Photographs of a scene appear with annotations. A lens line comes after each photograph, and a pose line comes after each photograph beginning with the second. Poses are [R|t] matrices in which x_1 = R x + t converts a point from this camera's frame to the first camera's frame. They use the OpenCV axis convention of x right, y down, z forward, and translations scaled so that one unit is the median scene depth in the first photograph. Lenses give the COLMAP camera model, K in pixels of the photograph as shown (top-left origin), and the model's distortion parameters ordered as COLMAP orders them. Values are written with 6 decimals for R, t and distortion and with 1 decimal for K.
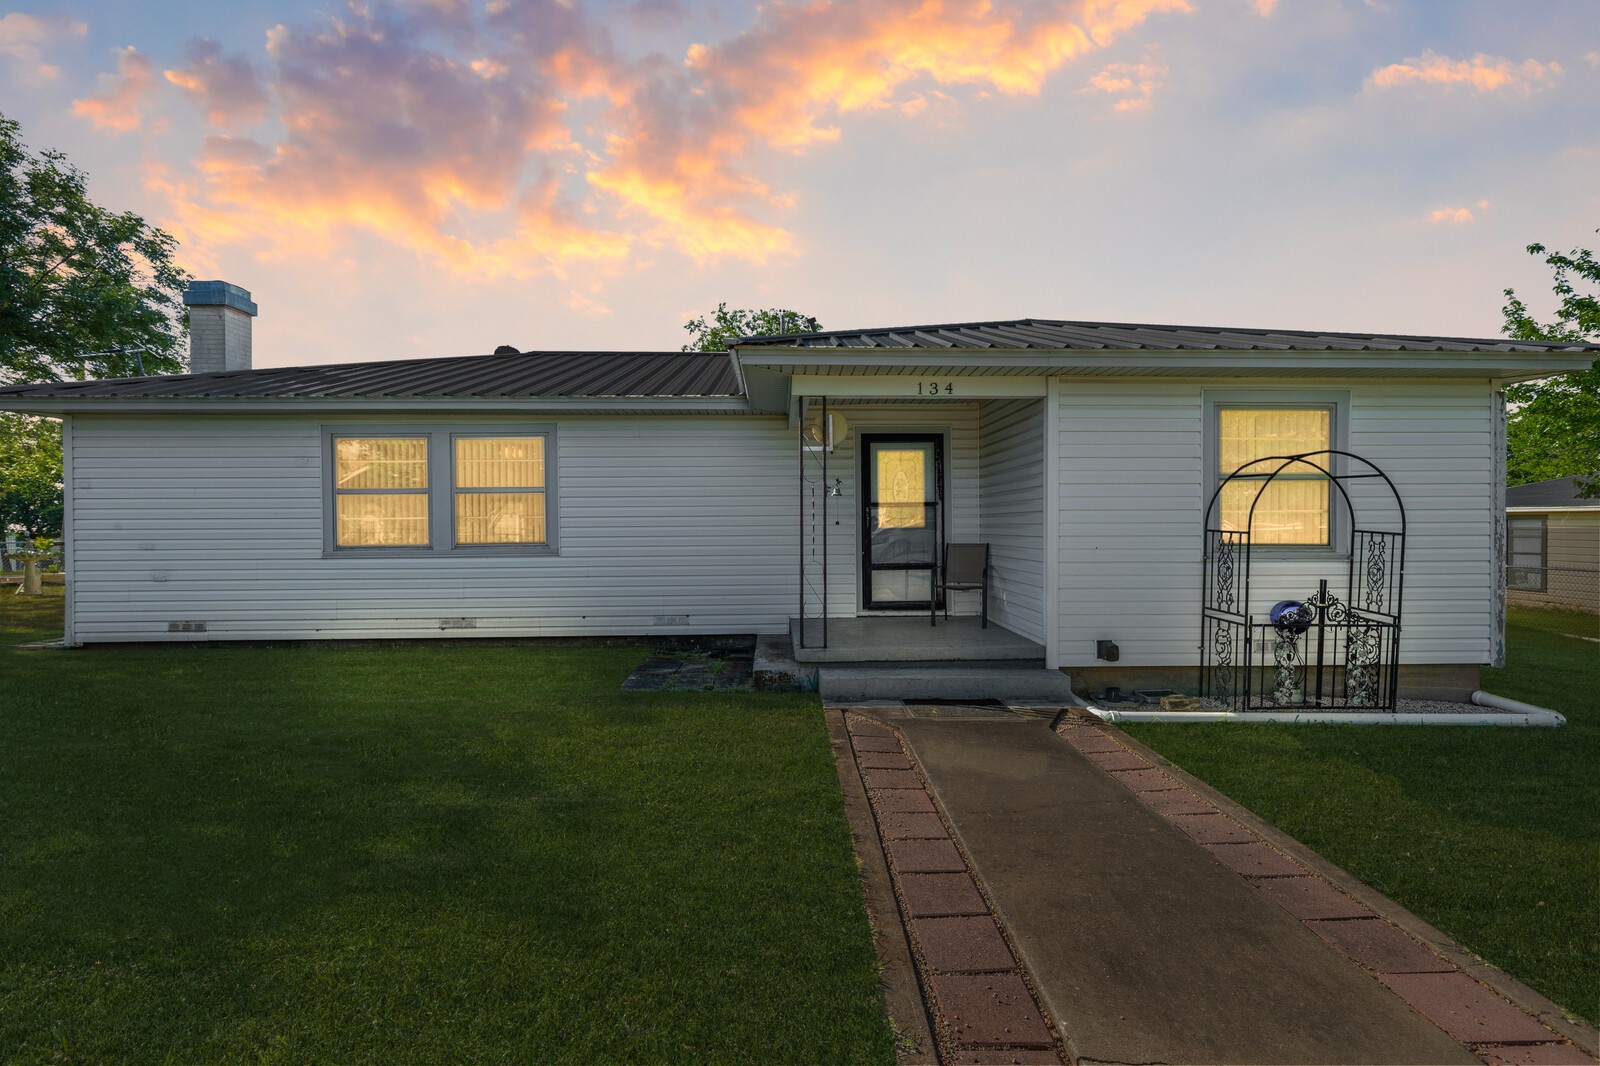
lens RADIAL K [[725.0, 0, 811.0], [0, 725.0, 521.1], [0, 0, 1]] dist [0.011430, -0.000307]
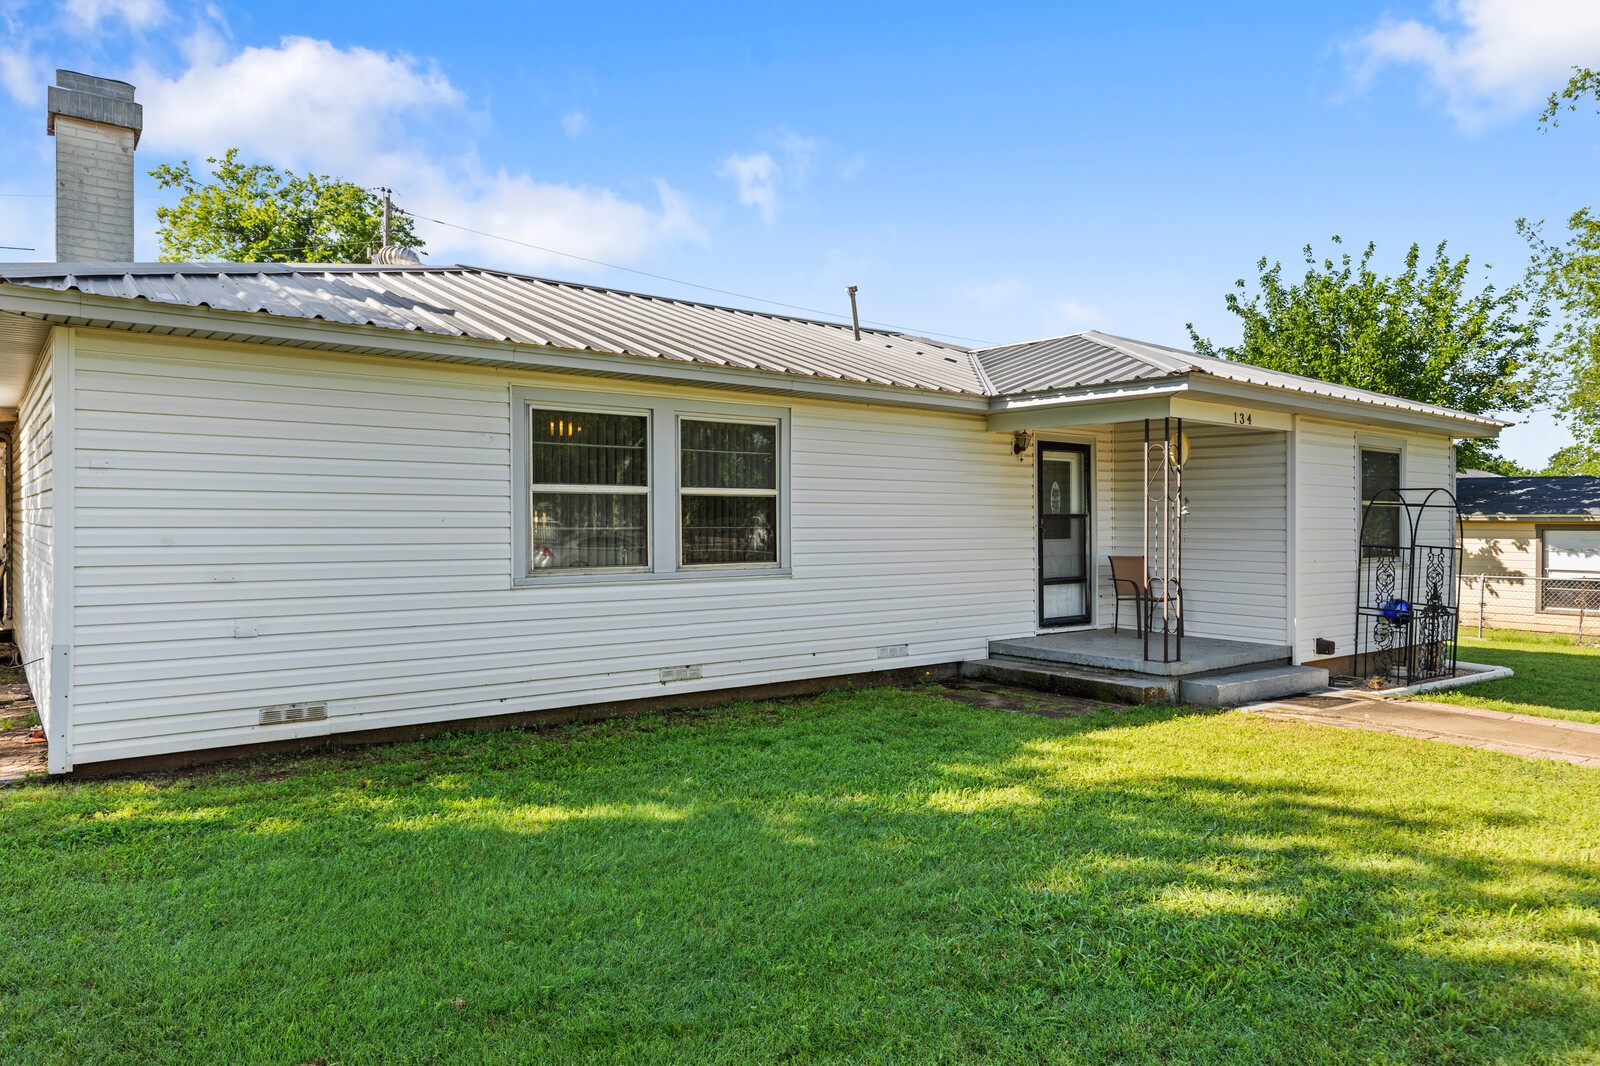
lens RADIAL K [[1054.5, 0, 804.8], [0, 1054.5, 505.1], [0, 0, 1]] dist [0.007047, 0.001649]
pose [[0.803932, 0.018168, 0.594443, -1.029059], [-0.014530, 0.999835, -0.010907, -0.018340], [-0.594543, 0.000131, 0.804064, 0.081401]]
